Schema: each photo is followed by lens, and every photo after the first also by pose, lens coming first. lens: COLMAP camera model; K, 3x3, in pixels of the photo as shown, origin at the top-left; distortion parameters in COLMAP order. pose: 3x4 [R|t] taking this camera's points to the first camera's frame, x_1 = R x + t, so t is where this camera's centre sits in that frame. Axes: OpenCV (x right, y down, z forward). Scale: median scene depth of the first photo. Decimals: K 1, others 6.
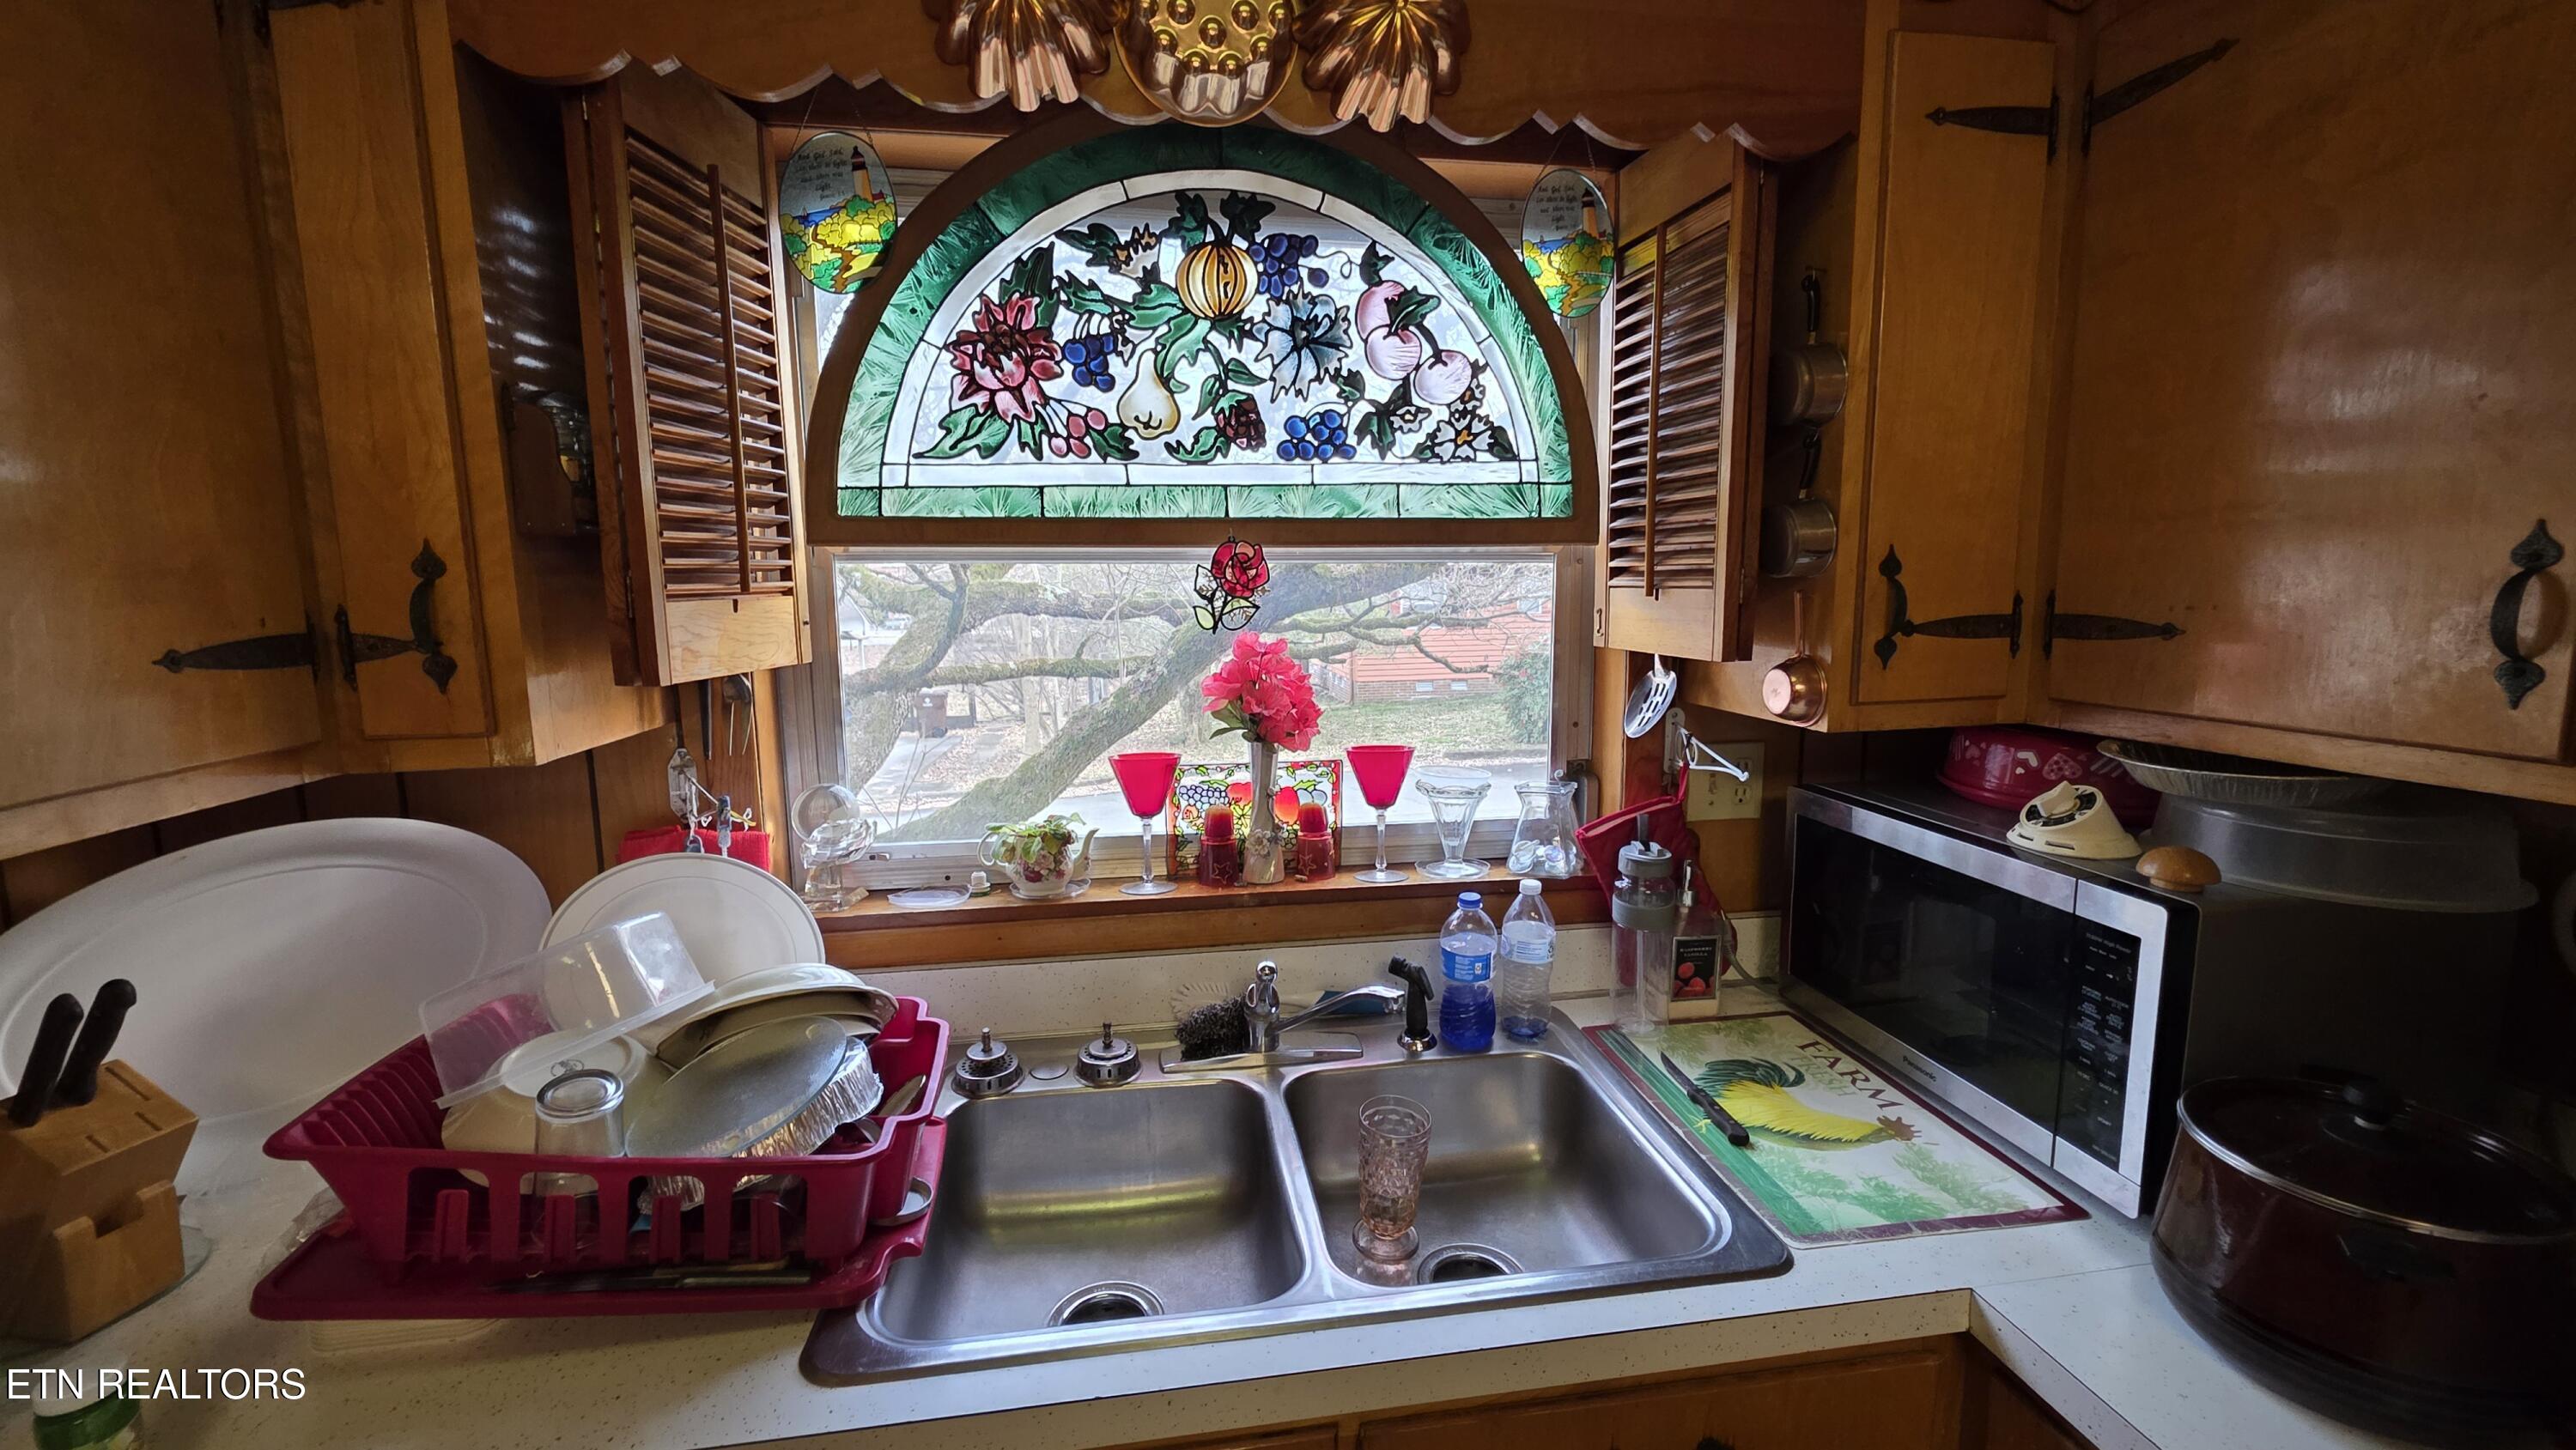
lens RADIAL K [[1041.2, 0, 1294.2], [0, 1041.2, 716.1], [0, 0, 1]] dist [-0.000176, 0.000018]
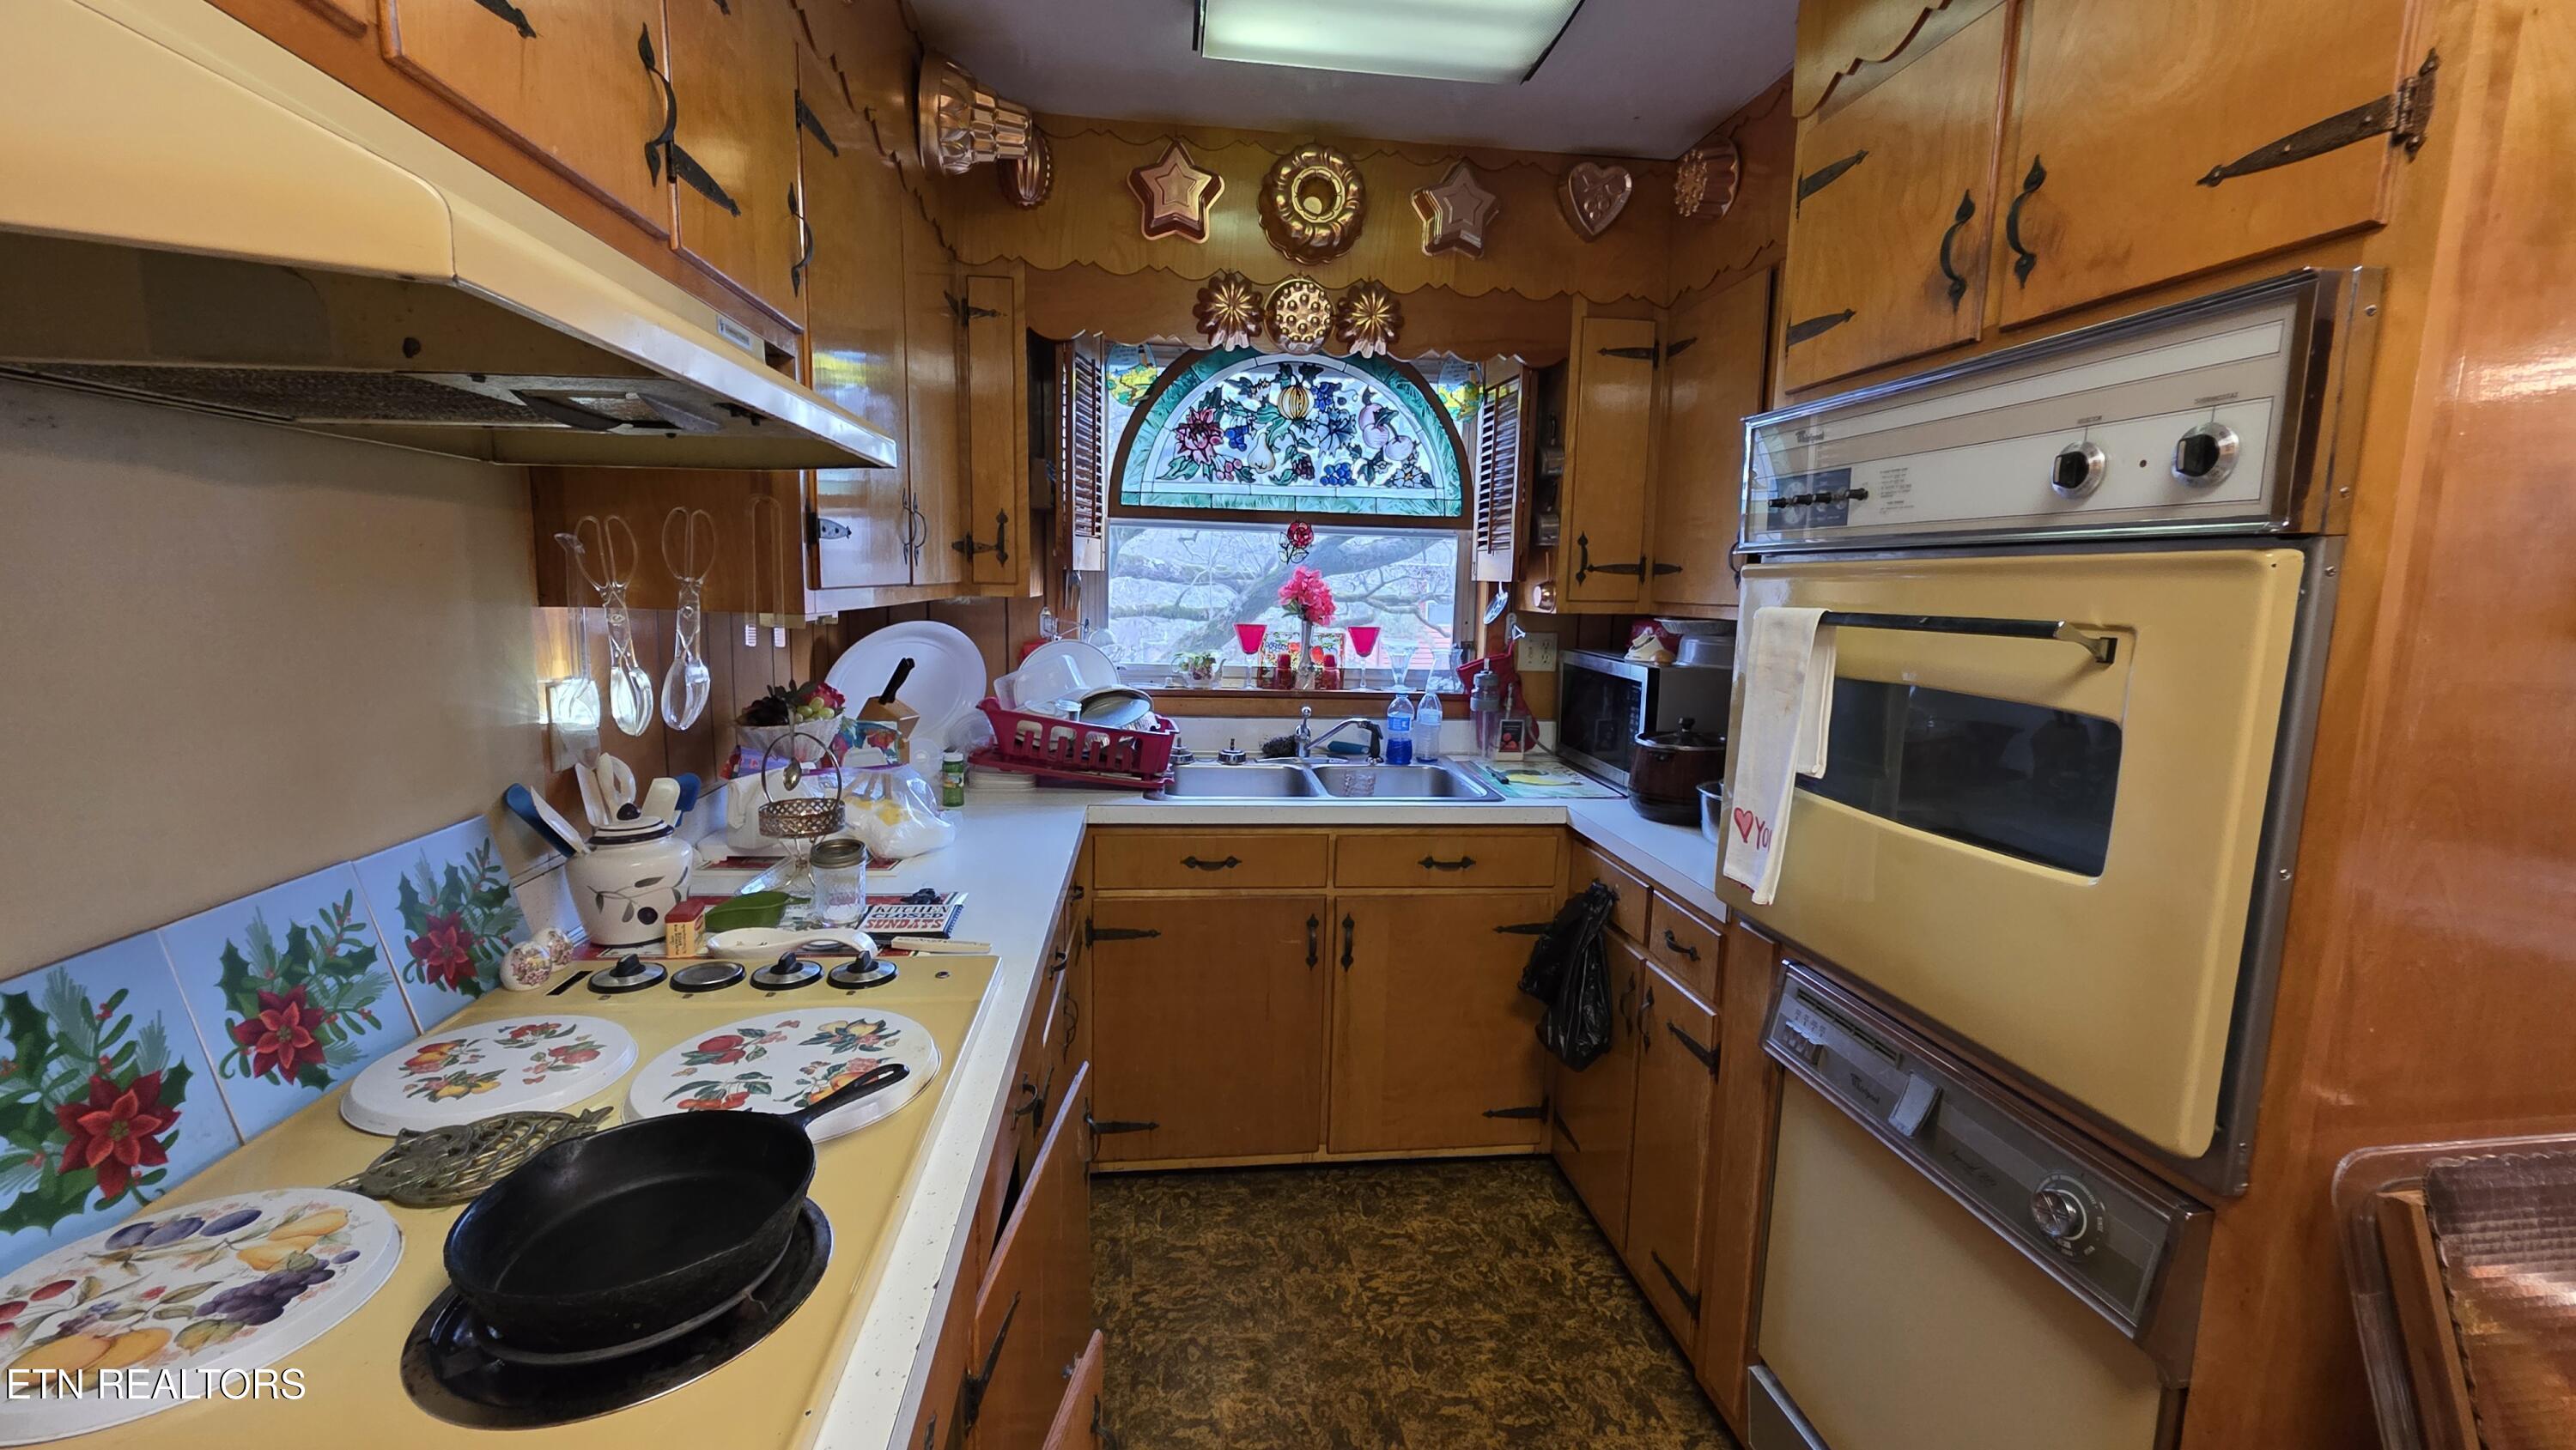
lens RADIAL K [[1041.2, 0, 1284.5], [0, 1041.2, 726.3], [0, 0, 1]] dist [-0.000176, 0.000018]
pose [[0.998541, 0.040313, -0.035938, 0.008556], [-0.039948, 0.999143, 0.010836, 0.234060], [0.036344, -0.009384, 0.999295, -1.166990]]
